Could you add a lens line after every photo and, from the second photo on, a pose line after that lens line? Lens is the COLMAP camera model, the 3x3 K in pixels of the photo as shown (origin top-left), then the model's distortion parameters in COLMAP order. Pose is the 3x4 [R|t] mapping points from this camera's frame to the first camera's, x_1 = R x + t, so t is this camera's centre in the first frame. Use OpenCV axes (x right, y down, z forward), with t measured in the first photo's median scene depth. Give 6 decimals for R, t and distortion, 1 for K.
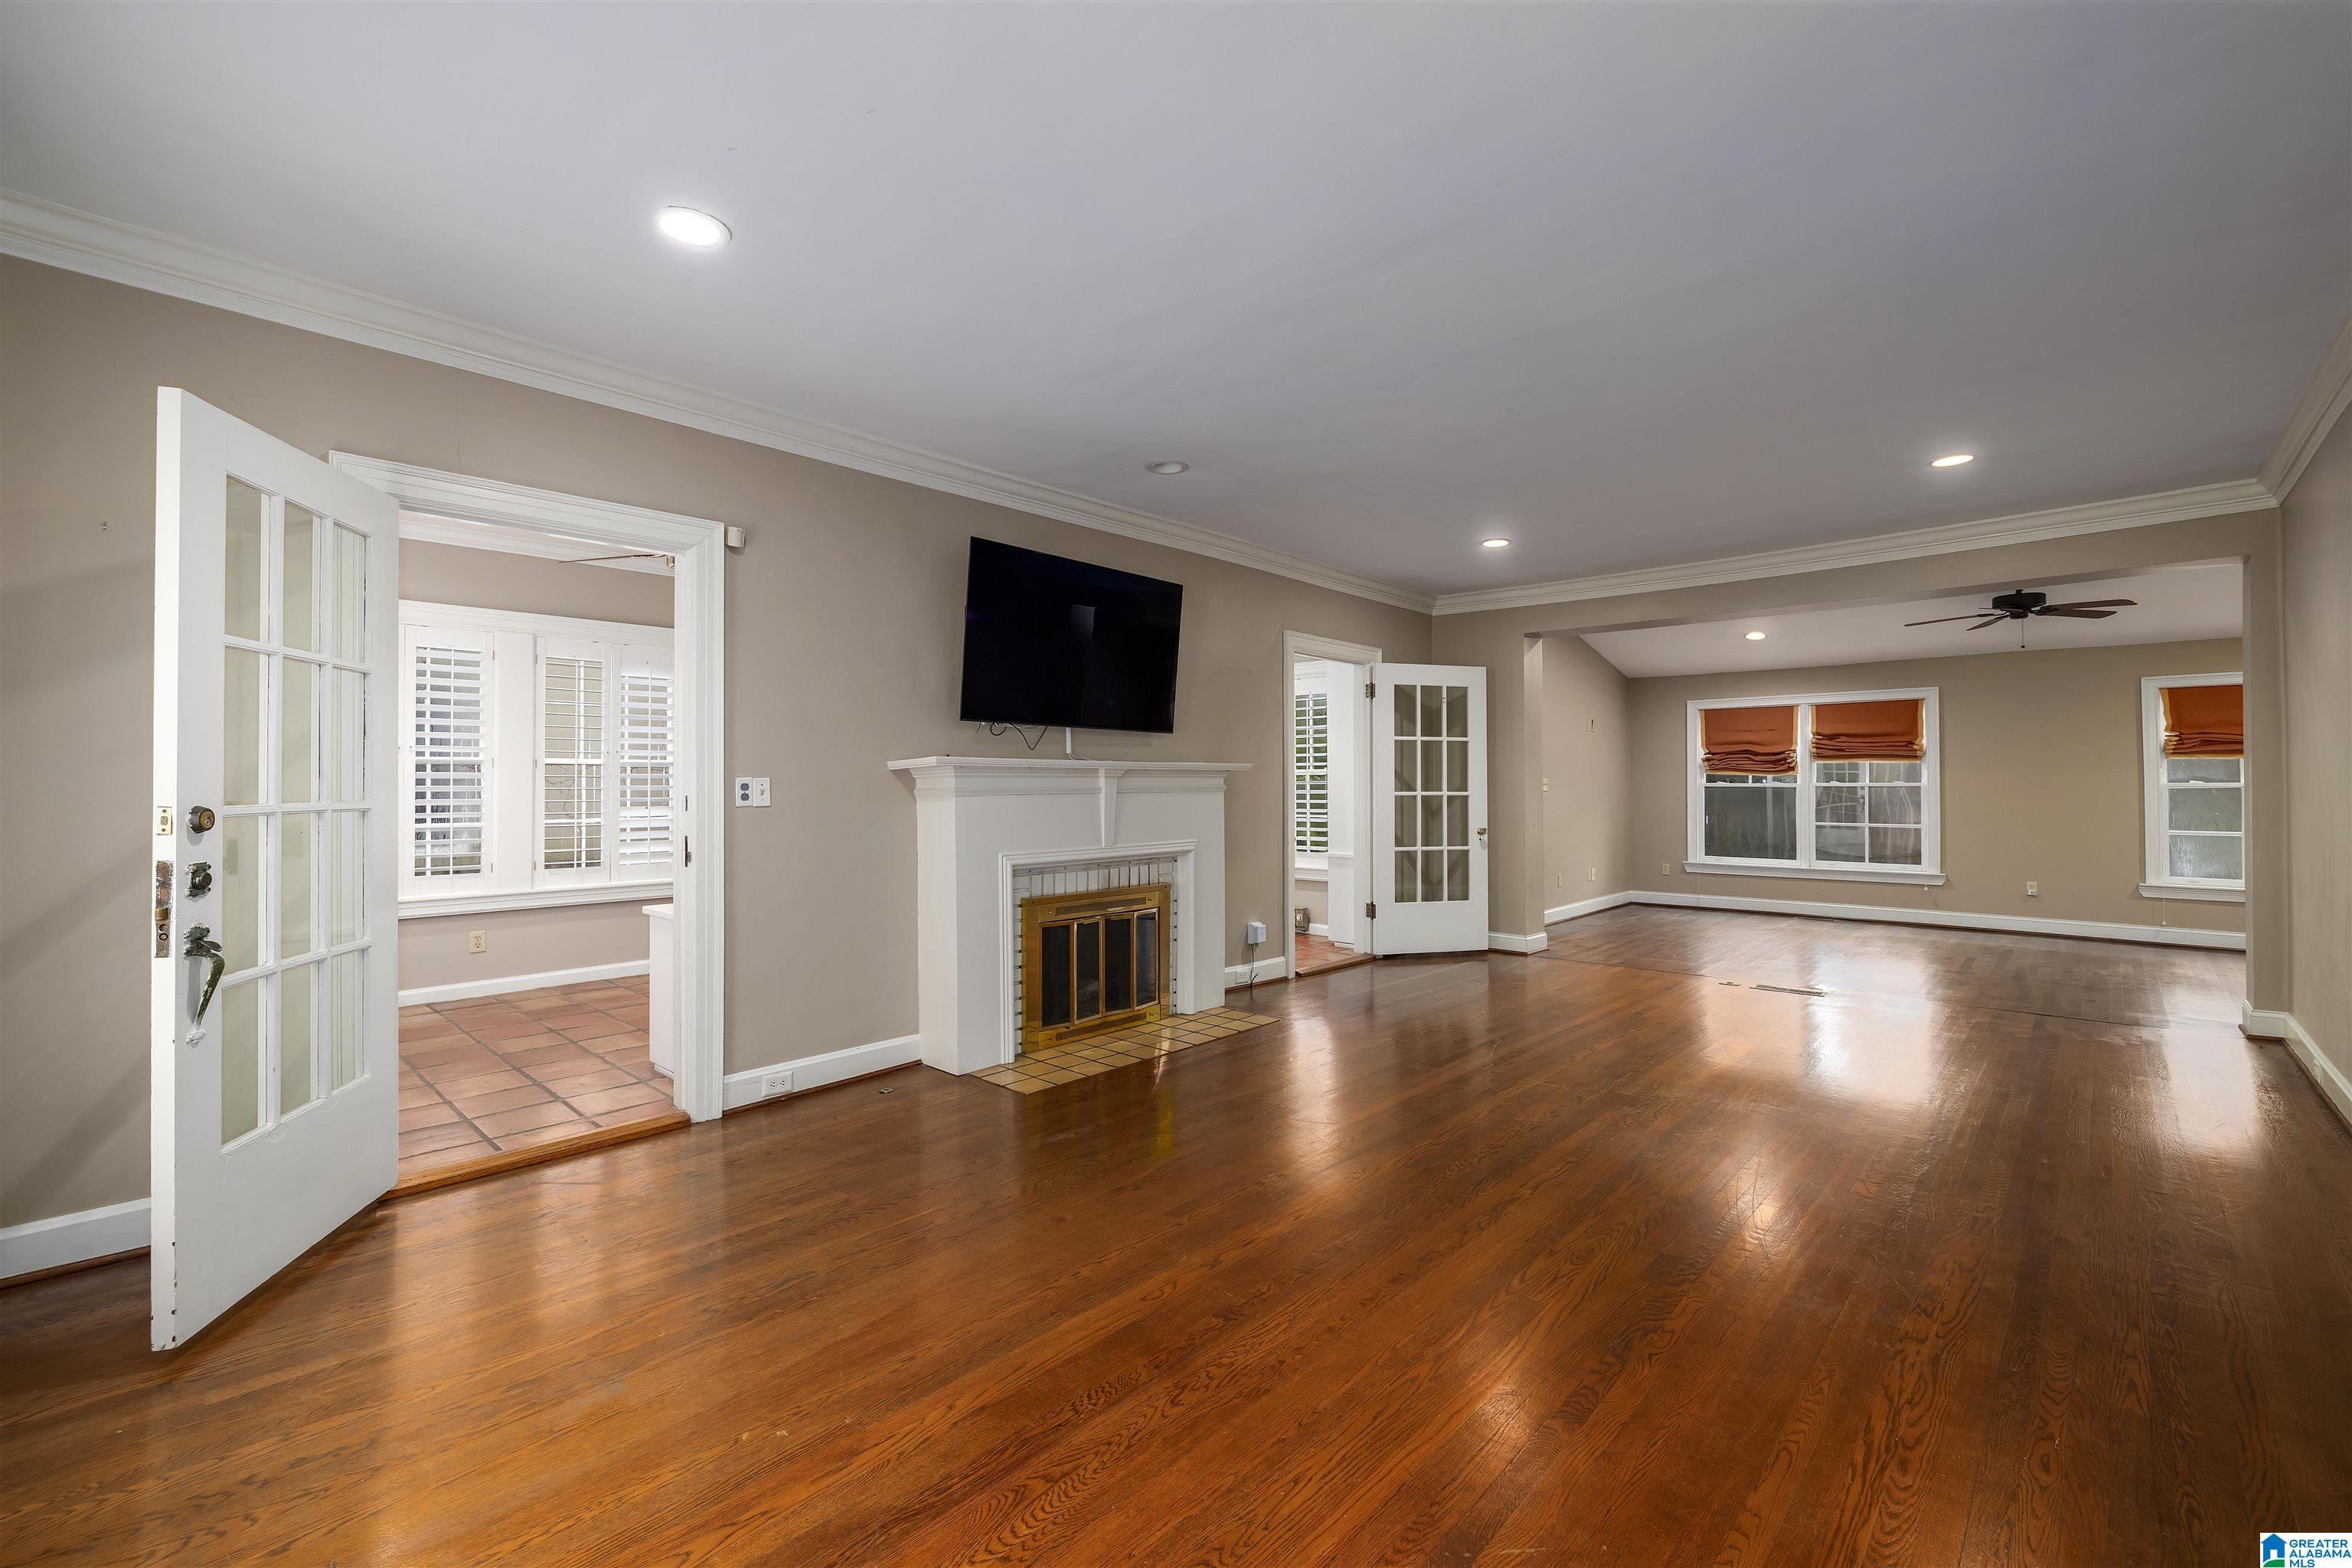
lens RADIAL K [[990.9, 0, 1172.7], [0, 990.9, 775.9], [0, 0, 1]] dist [0.000196, 0.000139]
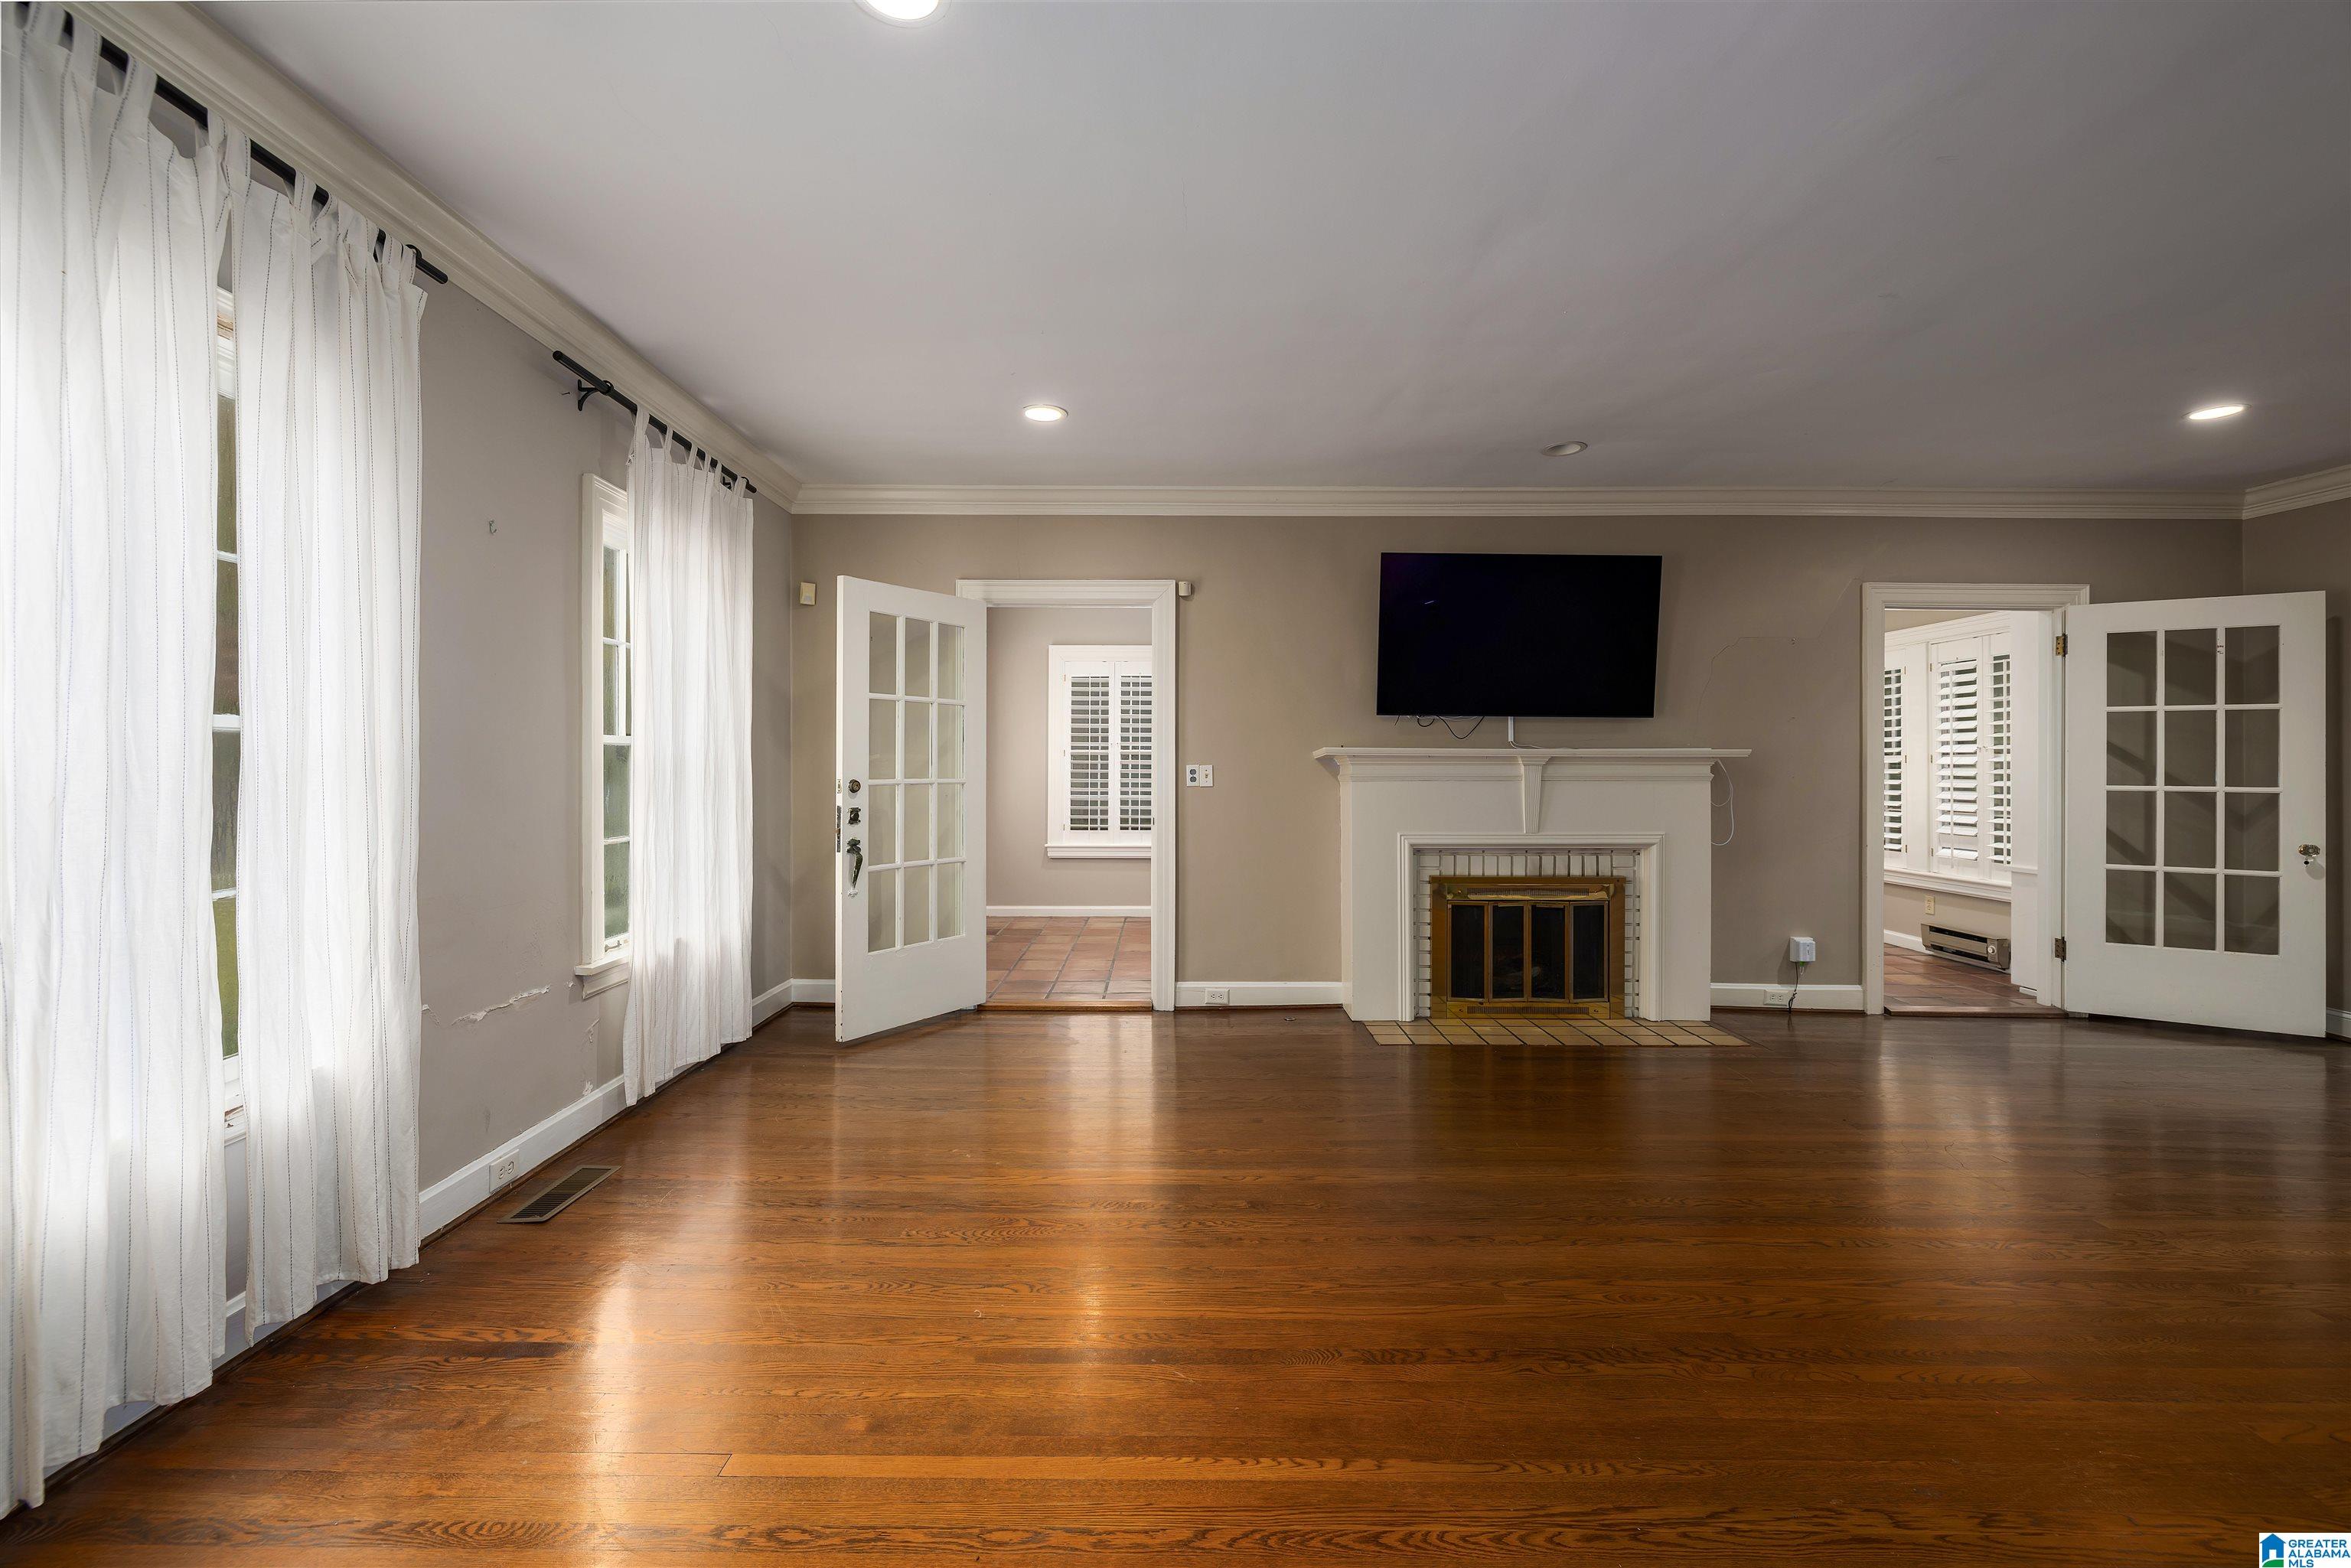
lens RADIAL K [[990.4, 0, 1165.3], [0, 990.4, 766.7], [0, 0, 1]] dist [0.000196, 0.000139]
pose [[0.680025, 0.003823, -0.733179, 0.420259], [0.000987, 0.999981, 0.006130, -0.003353], [0.733188, -0.004892, 0.680008, 0.040344]]
